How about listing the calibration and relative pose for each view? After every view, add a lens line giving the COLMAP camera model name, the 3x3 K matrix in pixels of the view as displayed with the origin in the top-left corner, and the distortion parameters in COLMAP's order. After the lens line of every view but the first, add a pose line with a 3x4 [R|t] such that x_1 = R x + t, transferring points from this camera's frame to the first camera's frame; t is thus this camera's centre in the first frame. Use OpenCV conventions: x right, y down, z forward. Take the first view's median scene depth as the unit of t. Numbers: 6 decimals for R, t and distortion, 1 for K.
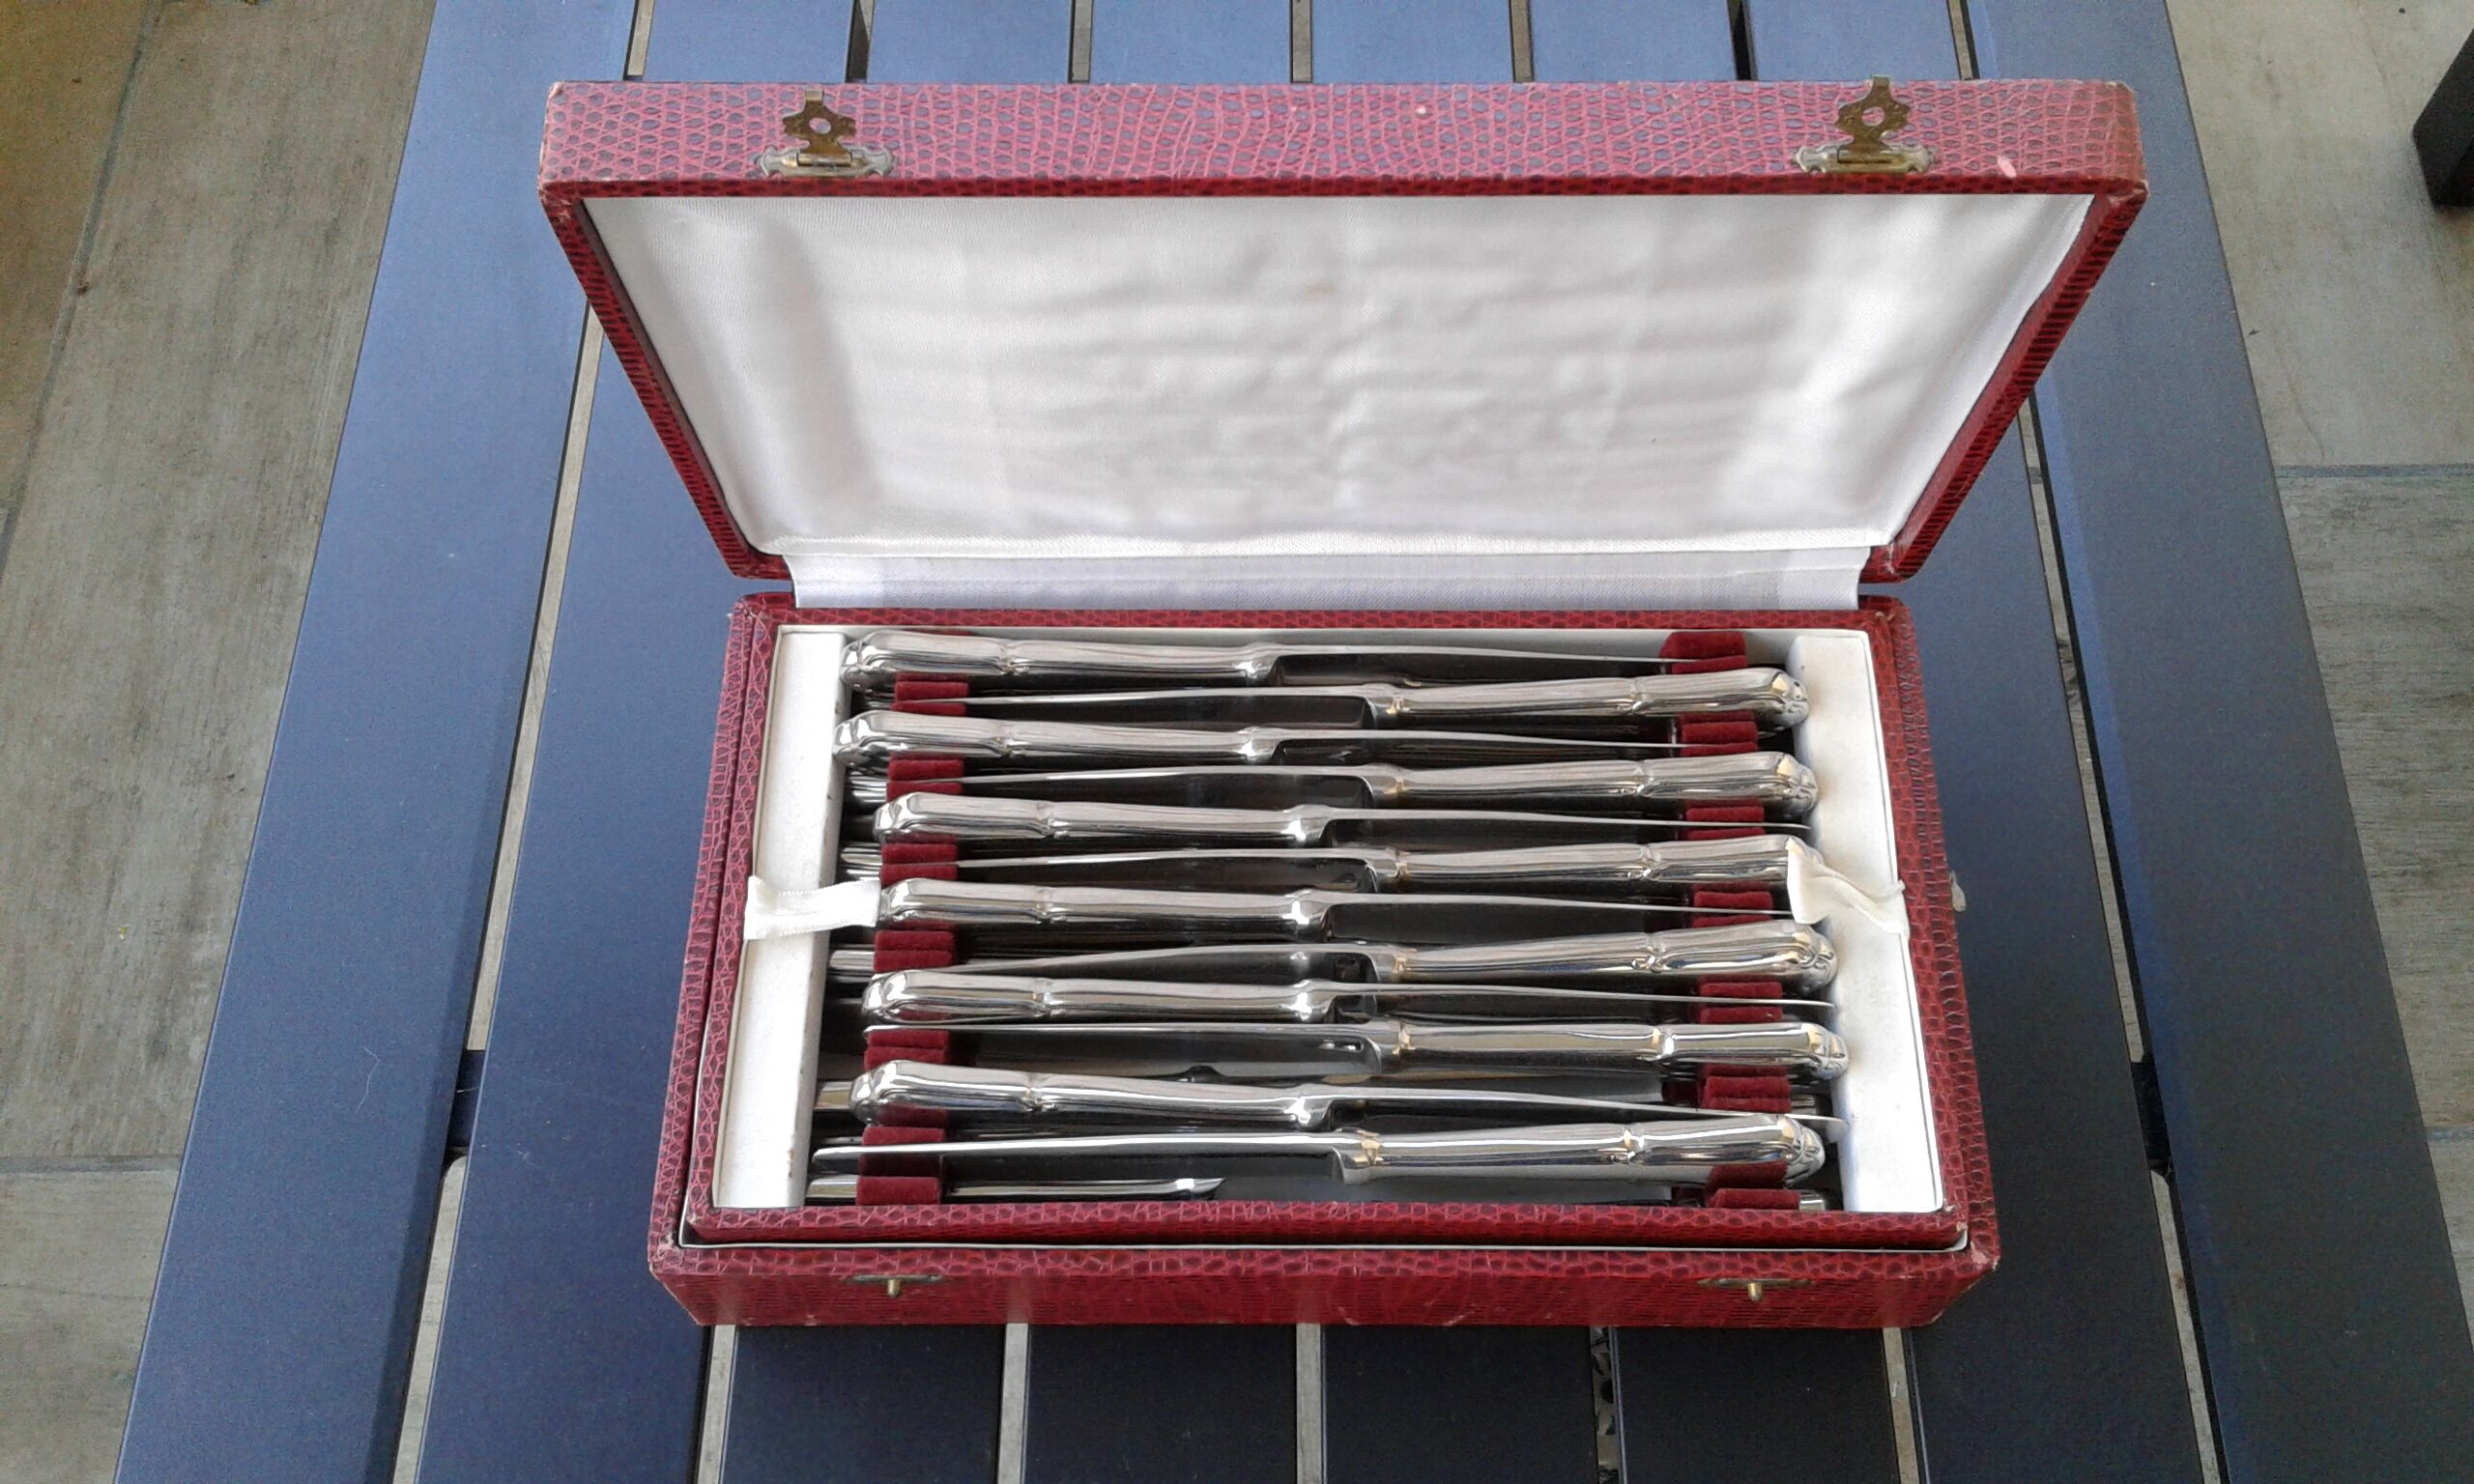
lens RADIAL K [[2107.2, 0, 1272.7], [0, 2107.2, 658.1], [0, 0, 1]] dist [0.005860, -0.003269]
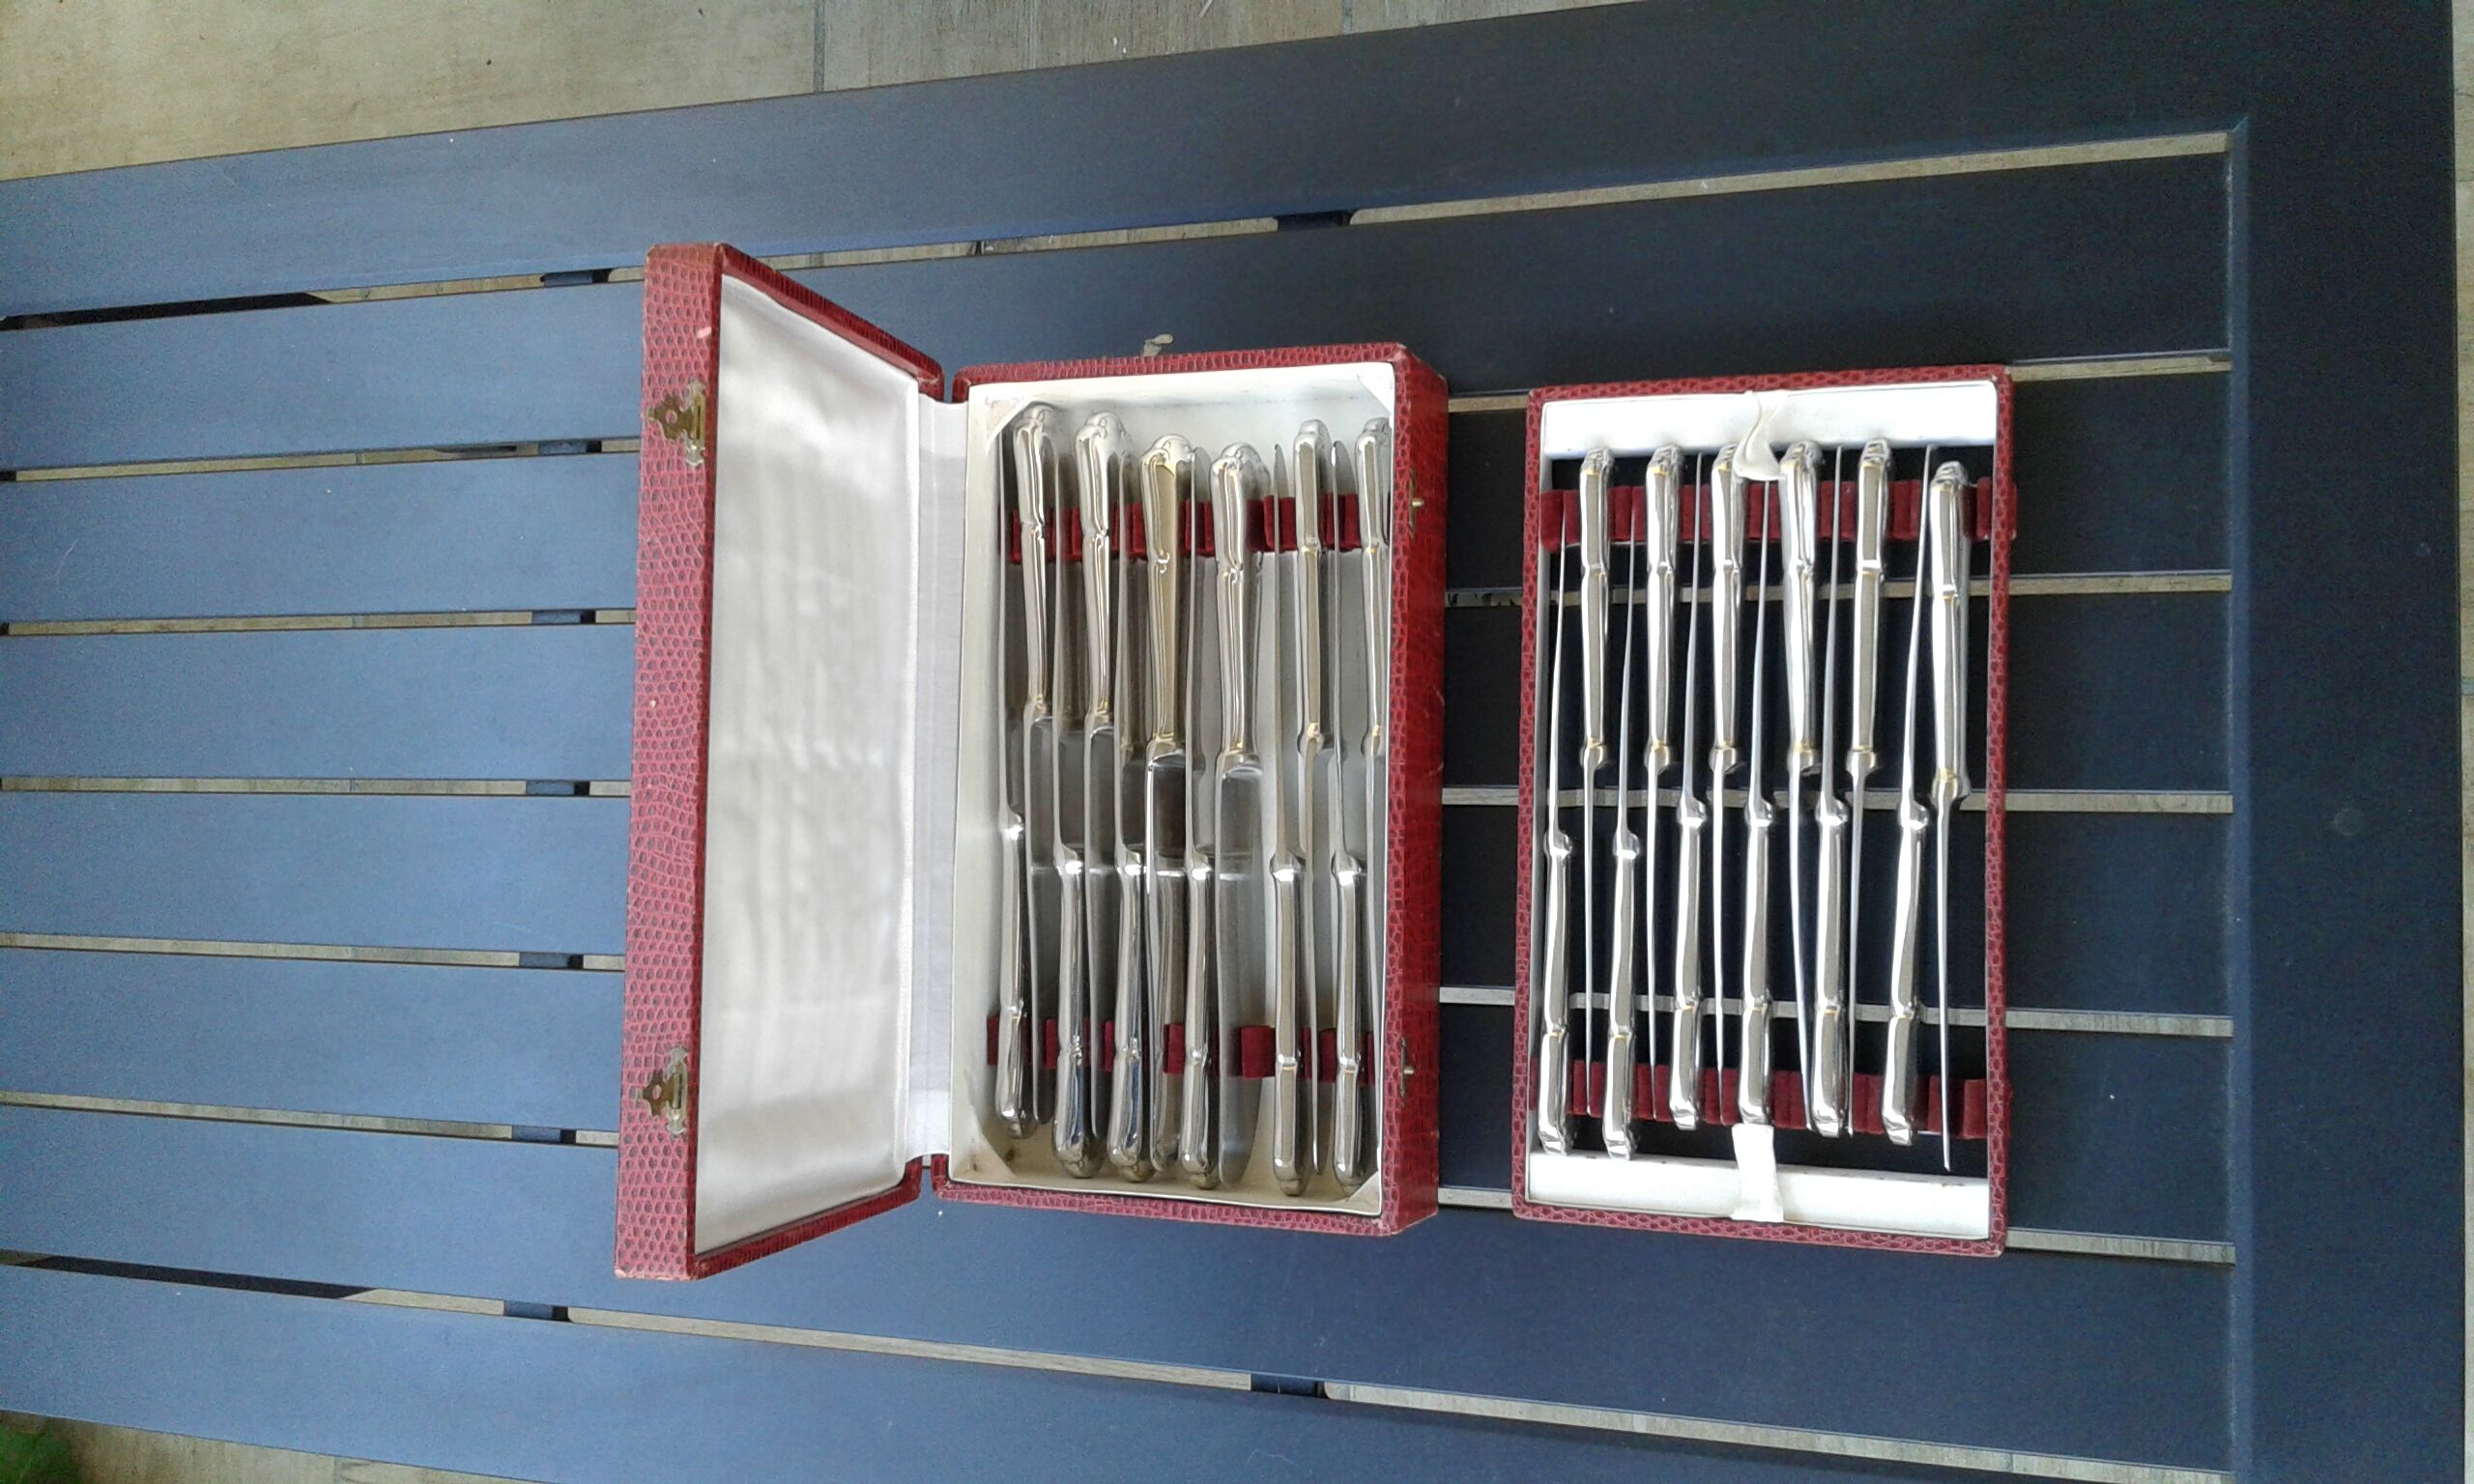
lens RADIAL K [[2107.2, 0, 1272.7], [0, 2107.2, 658.1], [0, 0, 1]] dist [0.005860, -0.003269]
pose [[0.014008, -0.995830, 0.090149, -0.028099], [0.984671, 0.029414, 0.171923, -0.076143], [-0.173858, 0.086358, 0.980977, -0.571088]]
